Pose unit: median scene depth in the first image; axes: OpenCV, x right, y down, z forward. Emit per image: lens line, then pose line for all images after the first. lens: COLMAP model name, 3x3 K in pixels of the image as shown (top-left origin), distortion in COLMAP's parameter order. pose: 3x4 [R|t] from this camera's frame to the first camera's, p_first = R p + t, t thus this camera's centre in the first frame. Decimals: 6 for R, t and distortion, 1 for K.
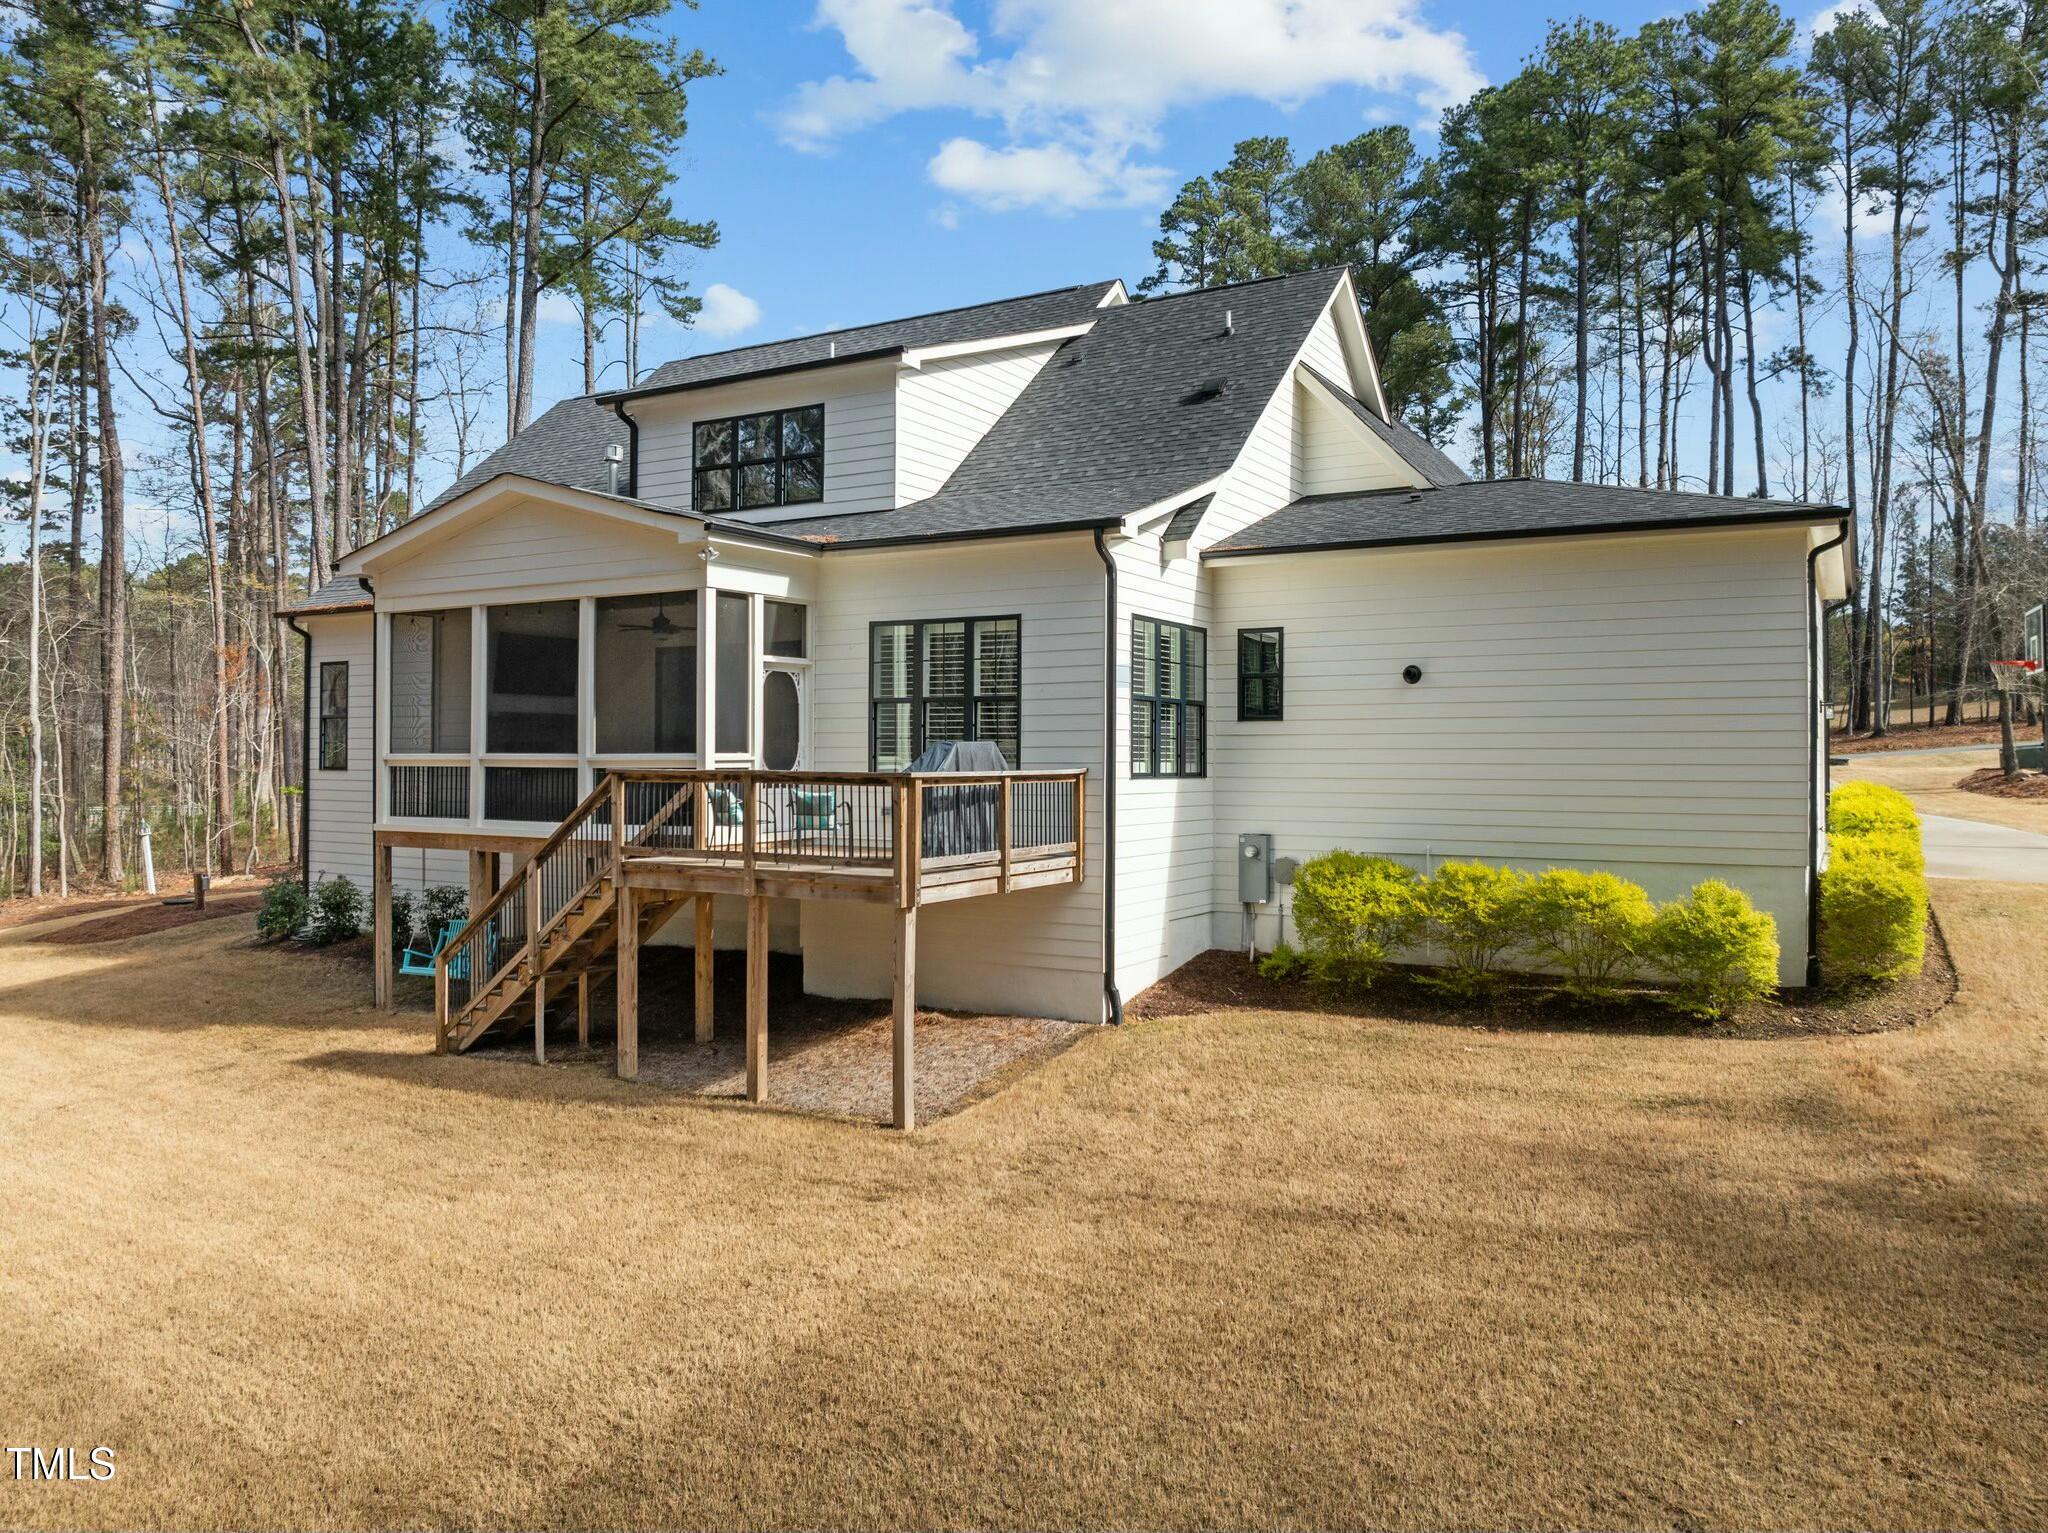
lens RADIAL K [[1448.9, 0, 1024.0], [0, 1448.9, 766.5], [0, 0, 1]] dist [-0.026938, -0.000568]
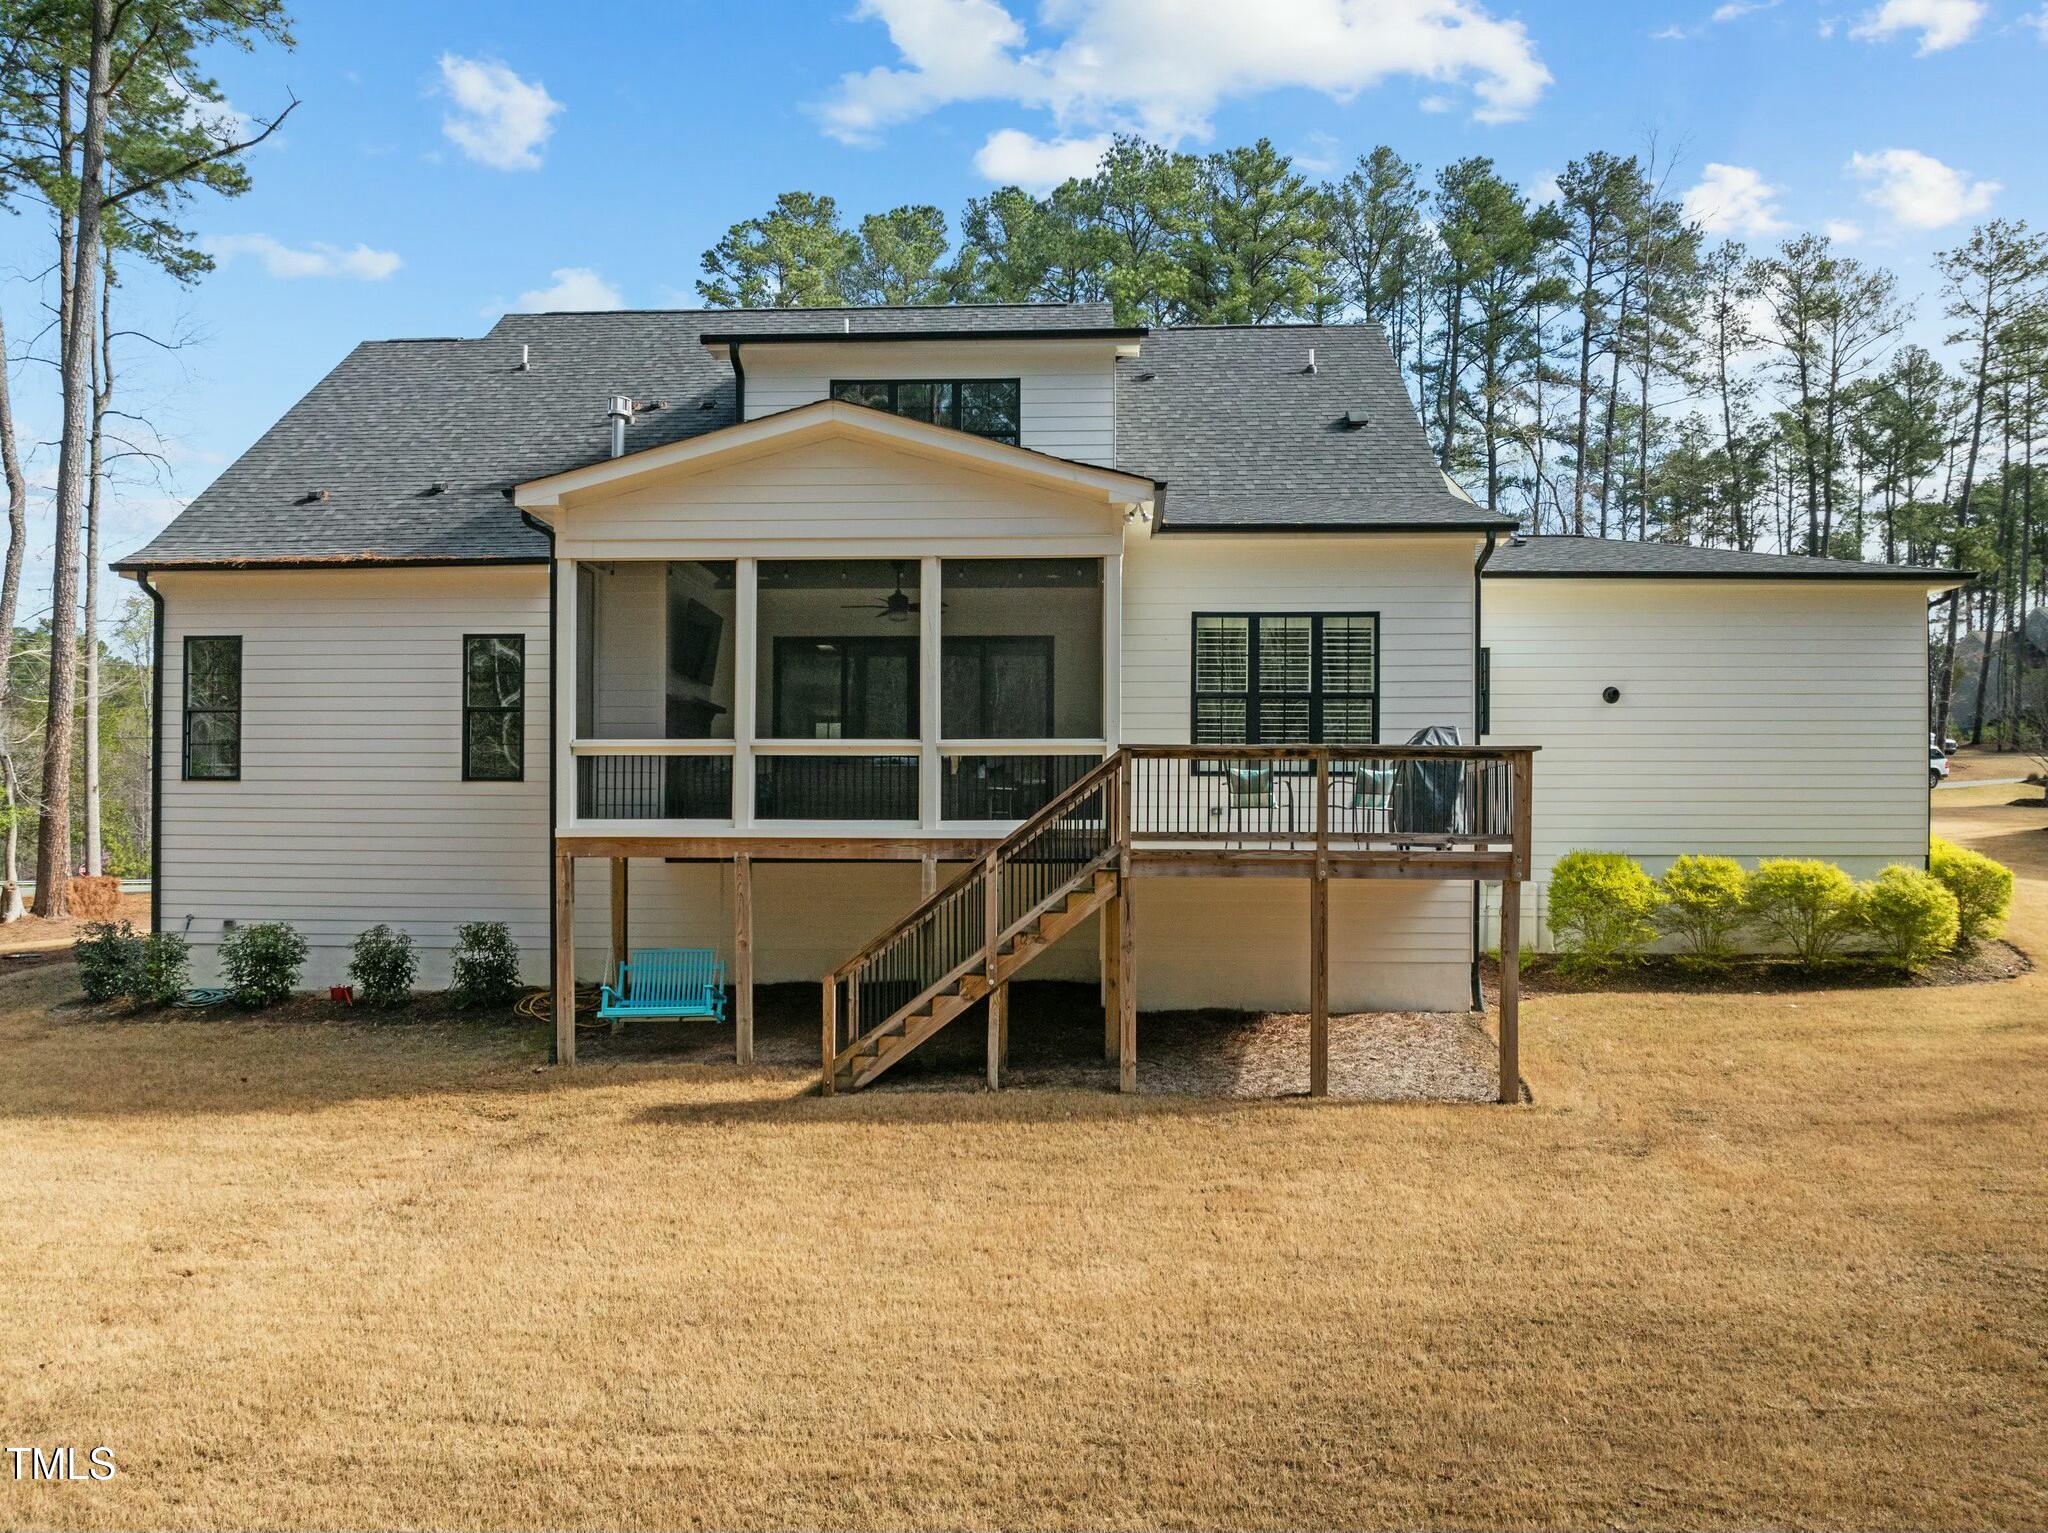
lens RADIAL K [[1484.5, 0, 1023.9], [0, 1484.5, 840.5], [0, 0, 1]] dist [-0.030192, -0.002027]
pose [[0.888897, 0.003893, 0.458090, -0.650645], [0.001606, 0.999931, -0.011613, 0.061370], [-0.458104, 0.011058, 0.888830, 0.186044]]
